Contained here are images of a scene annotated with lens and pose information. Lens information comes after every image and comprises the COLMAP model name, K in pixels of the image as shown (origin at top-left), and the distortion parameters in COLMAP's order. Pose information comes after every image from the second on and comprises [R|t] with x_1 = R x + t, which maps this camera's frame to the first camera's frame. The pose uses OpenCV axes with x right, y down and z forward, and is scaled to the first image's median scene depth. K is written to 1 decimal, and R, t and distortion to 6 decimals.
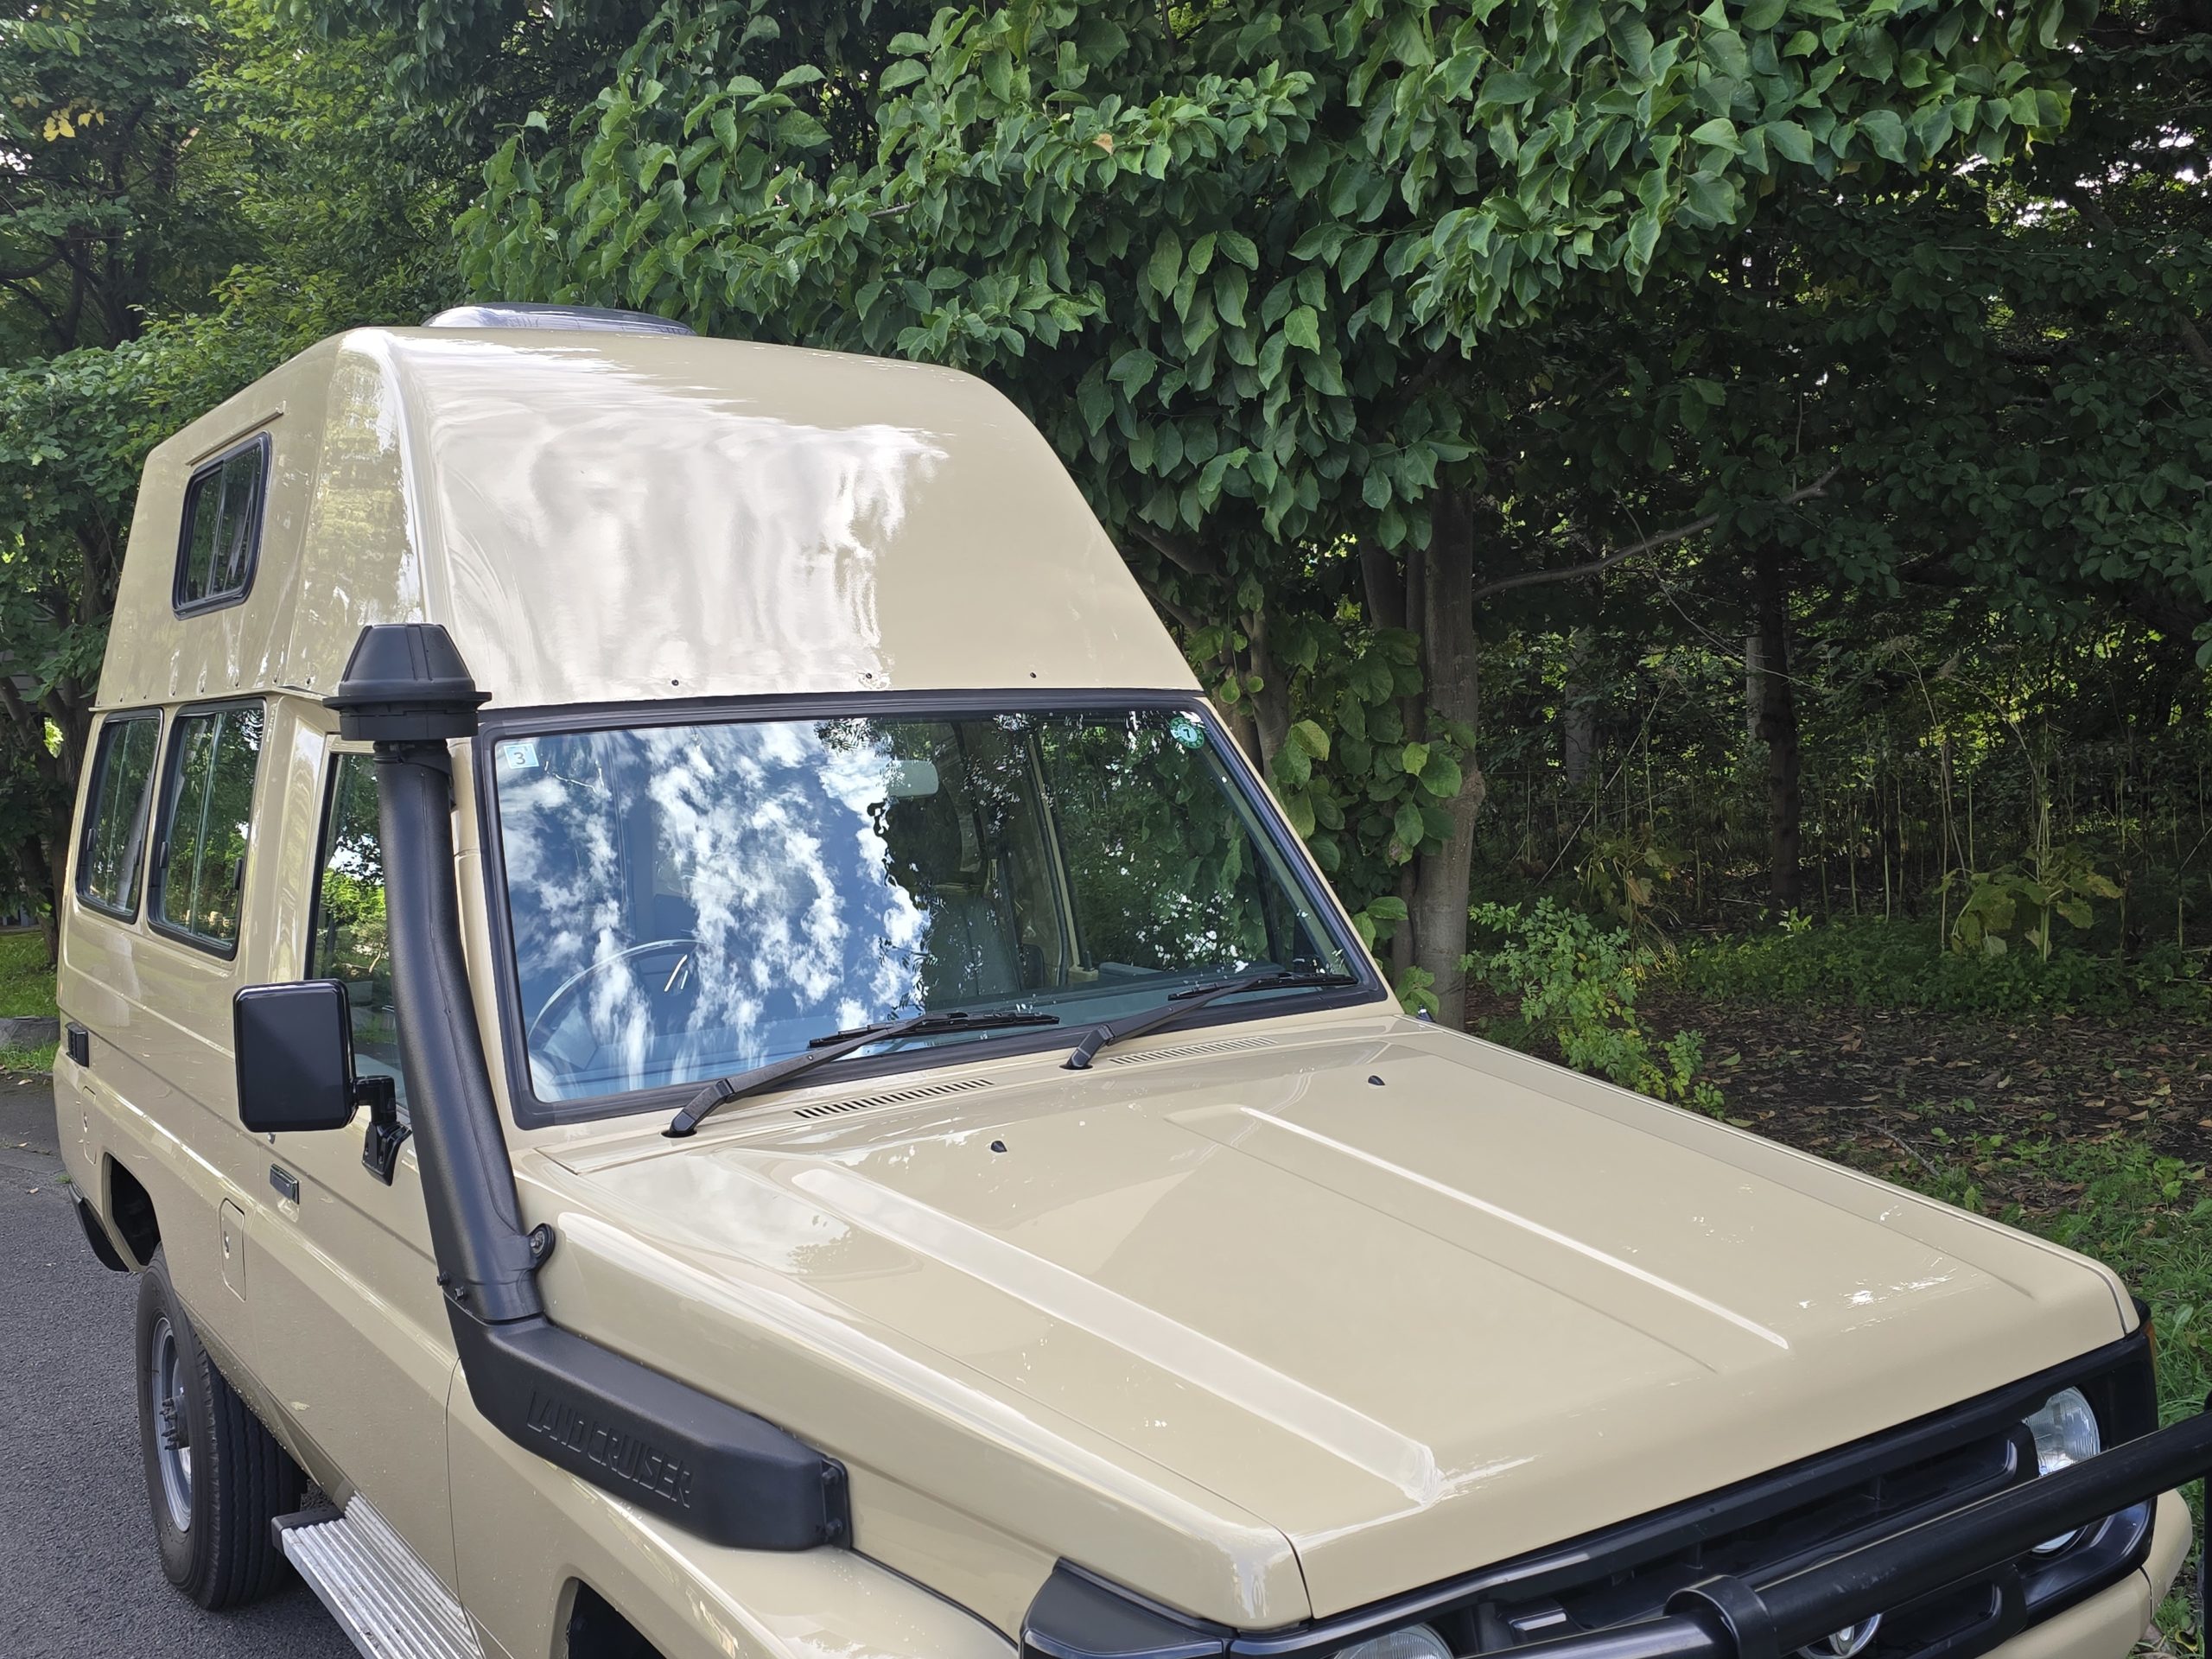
lens RADIAL K [[2060.8, 0, 1108.9], [0, 2060.8, 816.8], [0, 0, 1]] dist [0.080353, -0.123600]
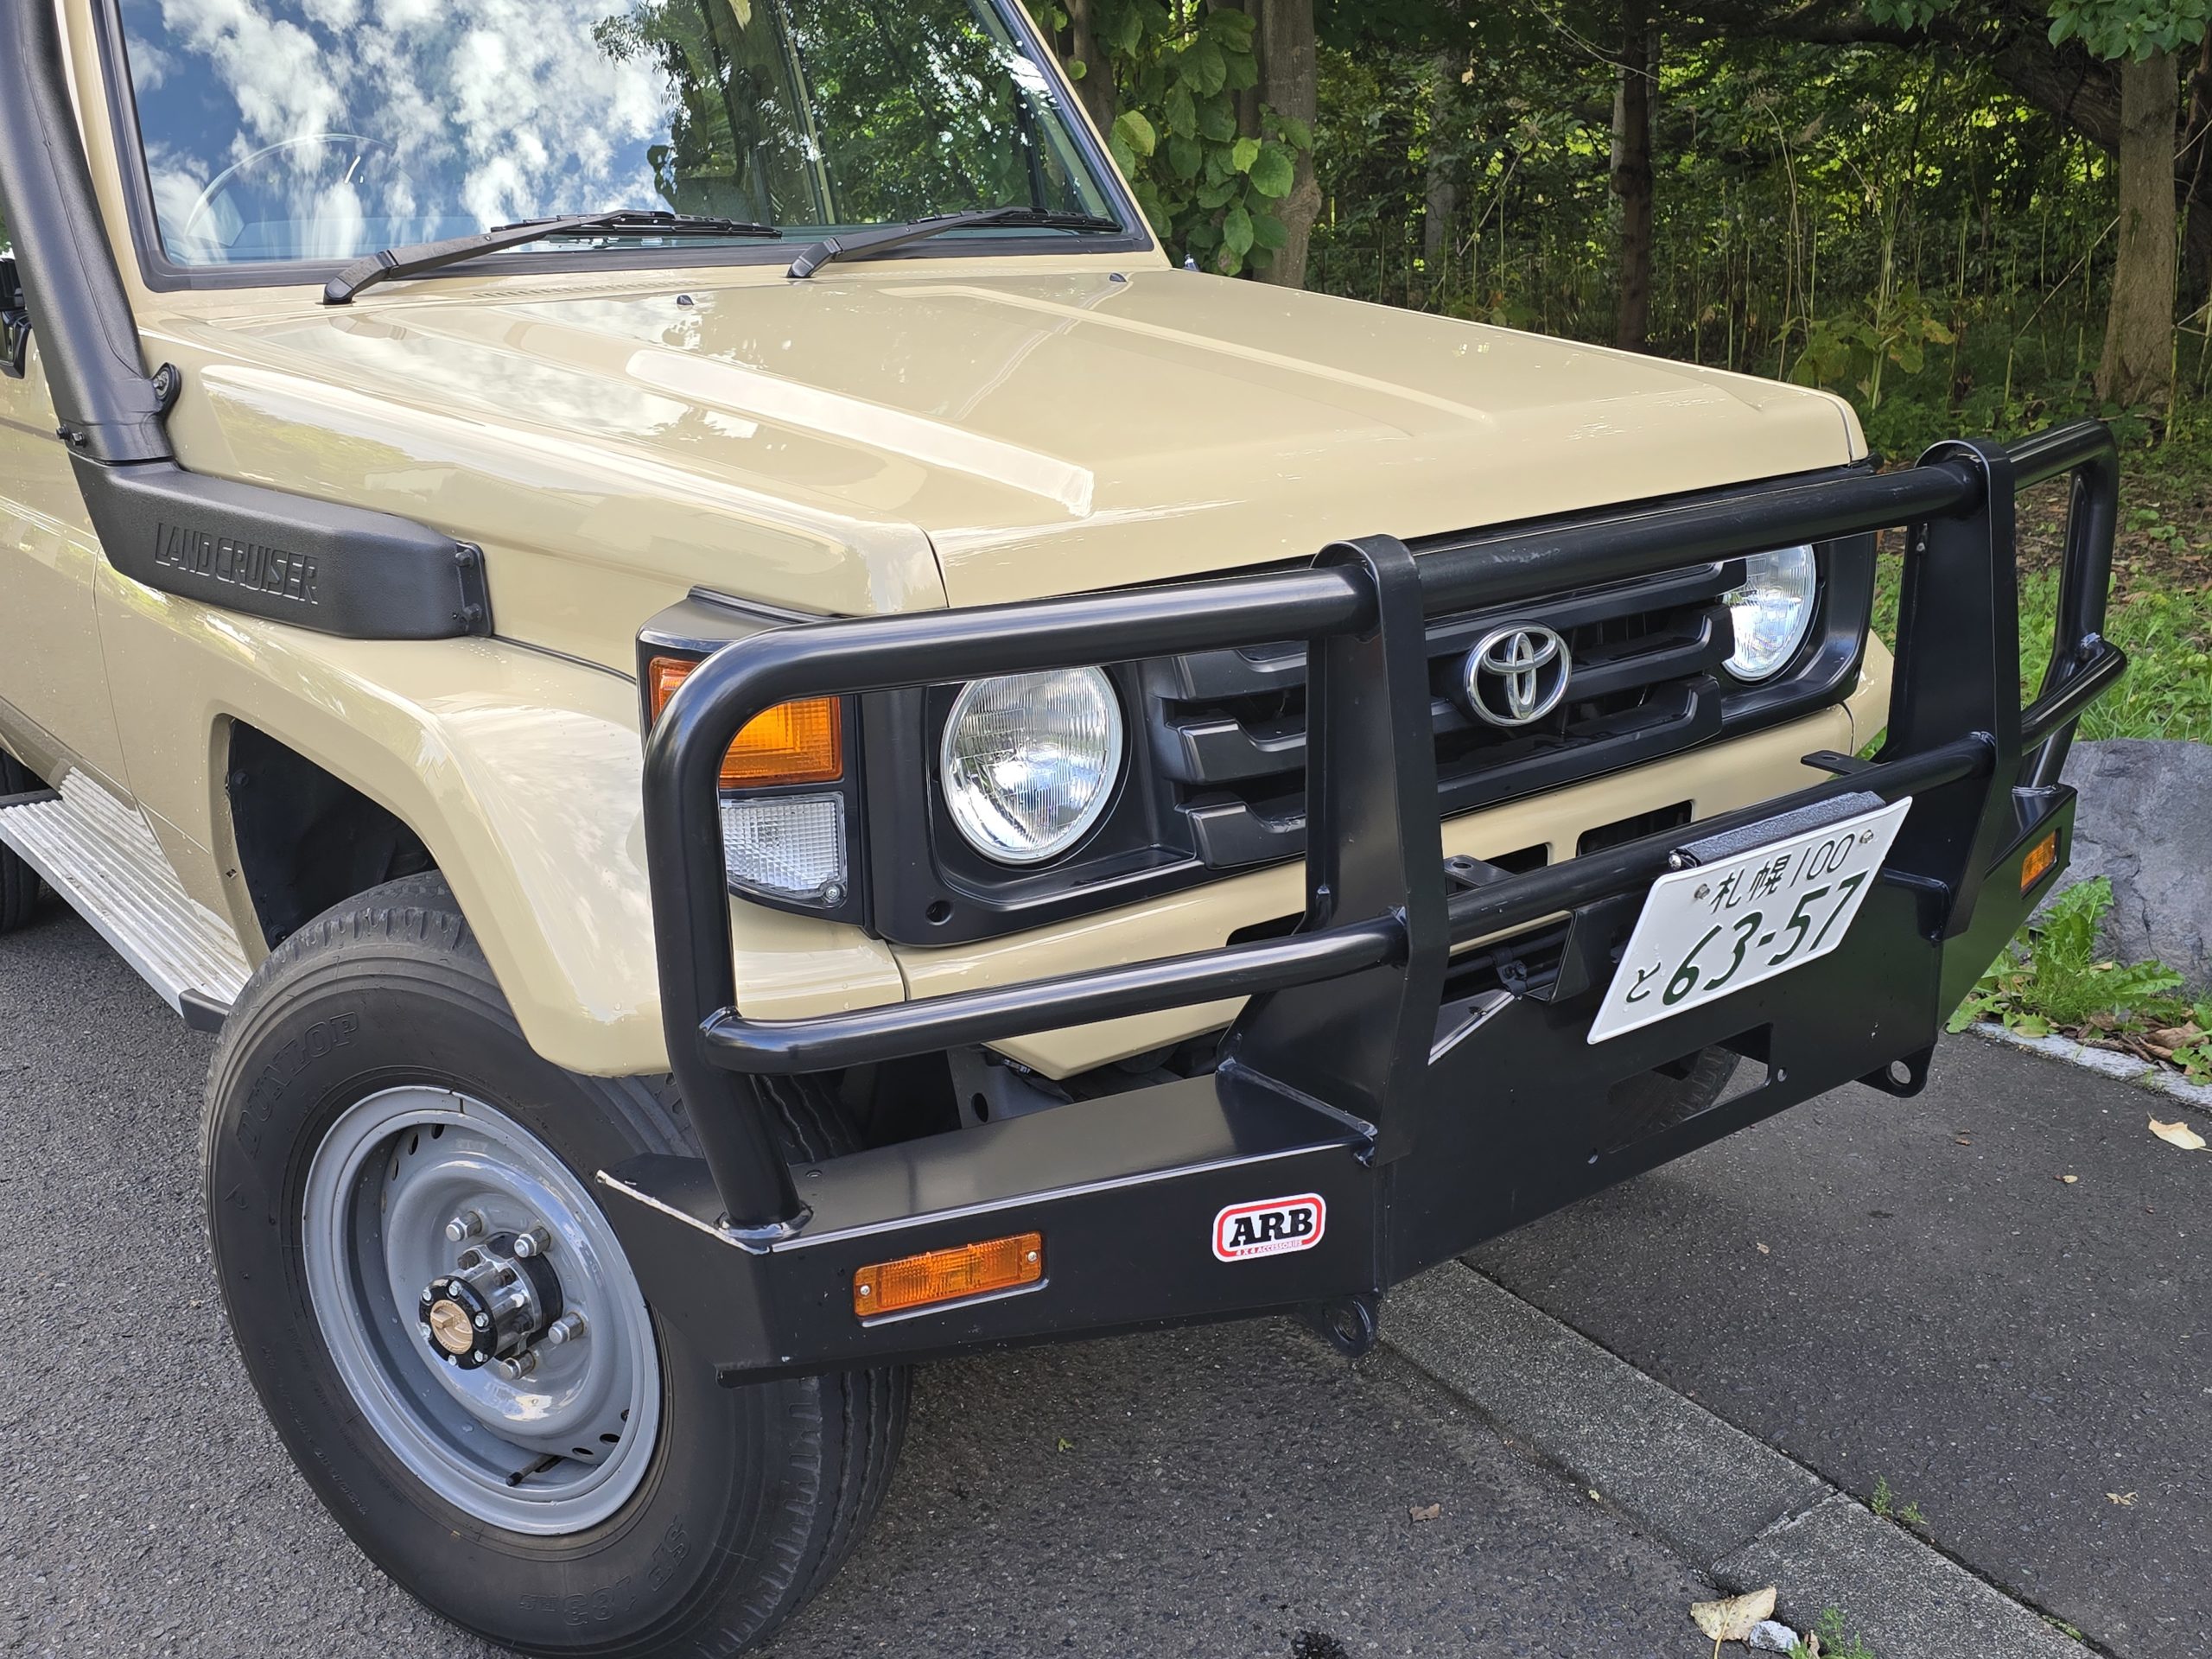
lens RADIAL K [[2063.8, 0, 1131.1], [0, 2063.8, 815.2], [0, 0, 1]] dist [0.091458, -0.147064]
pose [[0.996973, -0.006860, 0.077445, 0.027886], [-0.010926, 0.973852, 0.226919, 0.068638], [-0.076976, -0.227078, 0.970830, 0.017816]]
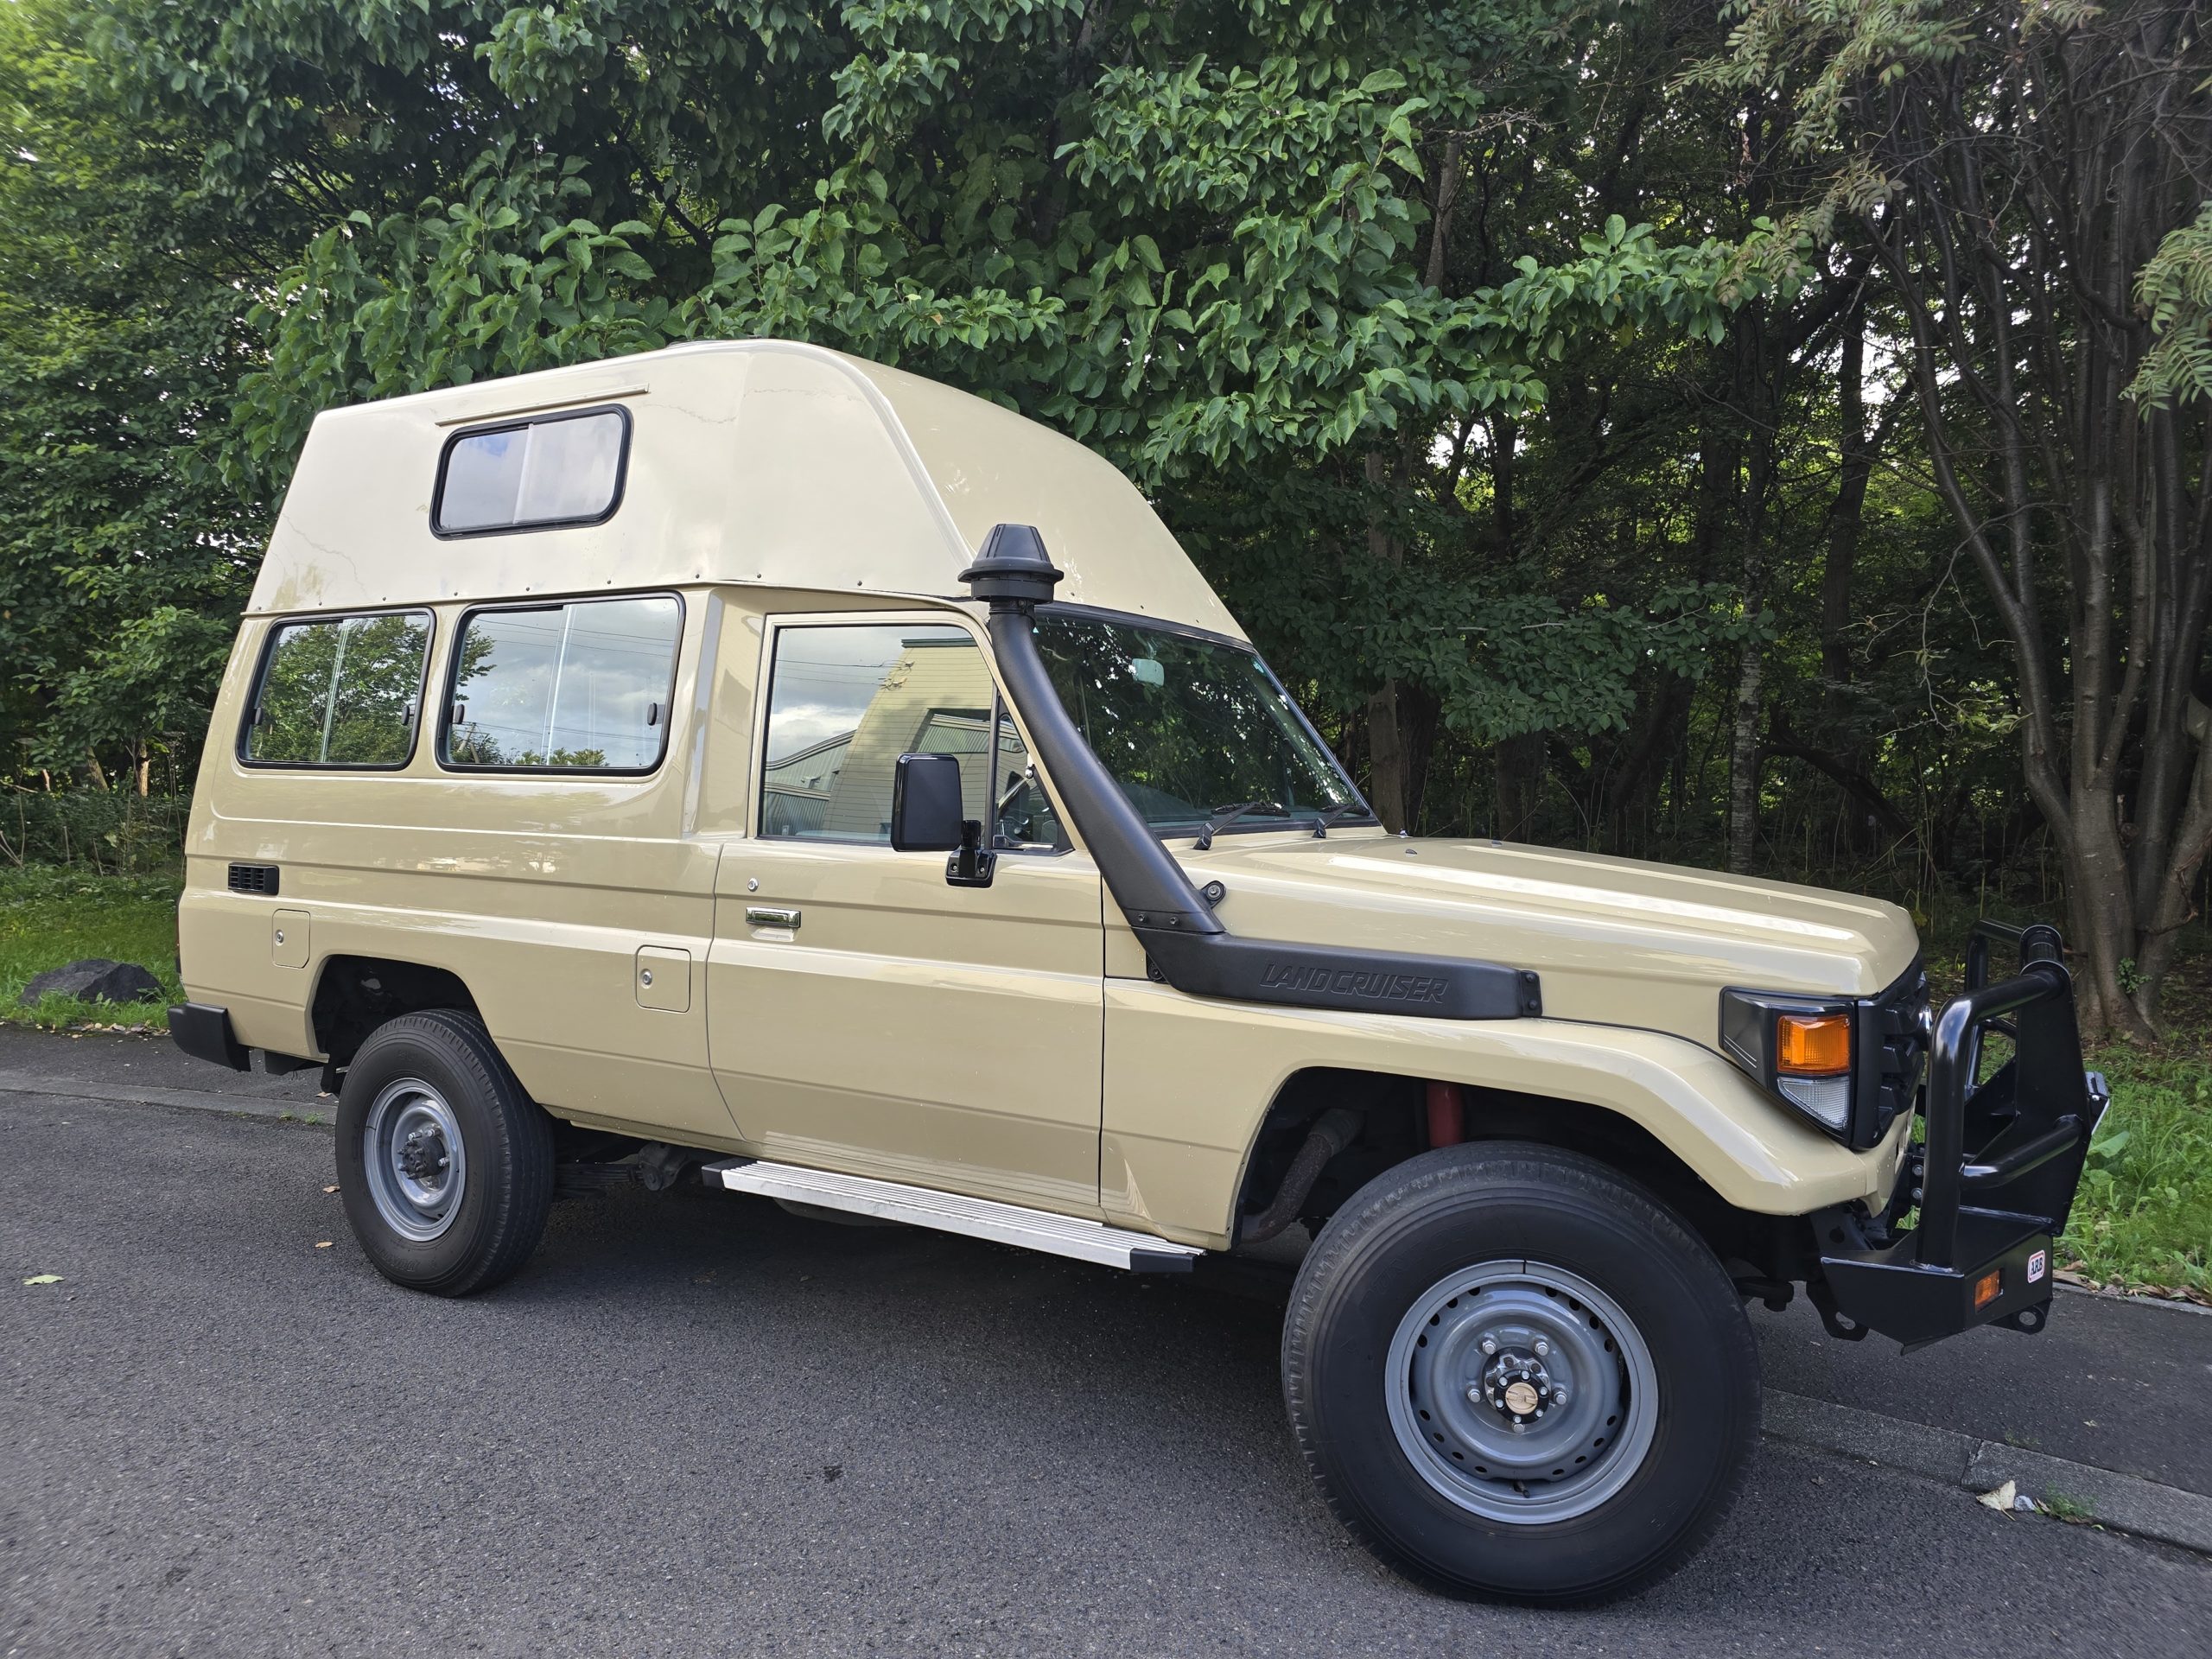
lens RADIAL K [[1461.0, 0, 1106.0], [0, 1461.0, 829.5], [0, 0, 1]] dist [0.065483, -0.069886]
pose [[0.902857, 0.040492, 0.428030, -0.332421], [-0.029615, 0.999048, -0.032043, 0.075774], [-0.428920, 0.016254, 0.903196, -0.008089]]
